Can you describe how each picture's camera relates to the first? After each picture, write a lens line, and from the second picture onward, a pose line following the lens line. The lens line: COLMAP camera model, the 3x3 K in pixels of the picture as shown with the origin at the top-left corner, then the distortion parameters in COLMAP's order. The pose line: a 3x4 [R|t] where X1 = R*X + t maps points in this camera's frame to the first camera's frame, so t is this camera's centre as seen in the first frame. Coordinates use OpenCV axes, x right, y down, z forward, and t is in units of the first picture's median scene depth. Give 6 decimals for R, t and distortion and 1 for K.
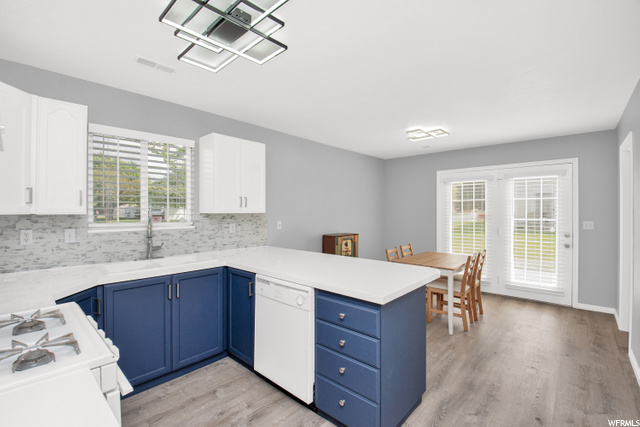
lens RADIAL K [[289.0, 0, 318.9], [0, 289.0, 211.2], [0, 0, 1]] dist [-0.010143, -0.002214]
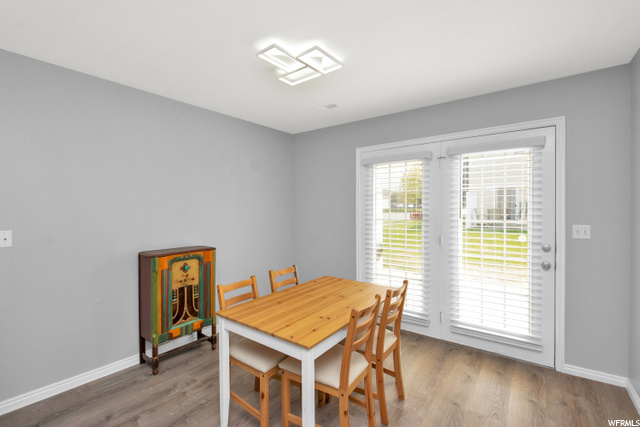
lens RADIAL K [[289.0, 0, 320.8], [0, 289.0, 209.5], [0, 0, 1]] dist [-0.010143, -0.002214]
pose [[0.995031, -0.006493, 0.099357, 0.340274], [0.006215, 0.999976, 0.003104, -0.001612], [-0.099375, -0.002471, 0.995047, 0.451589]]
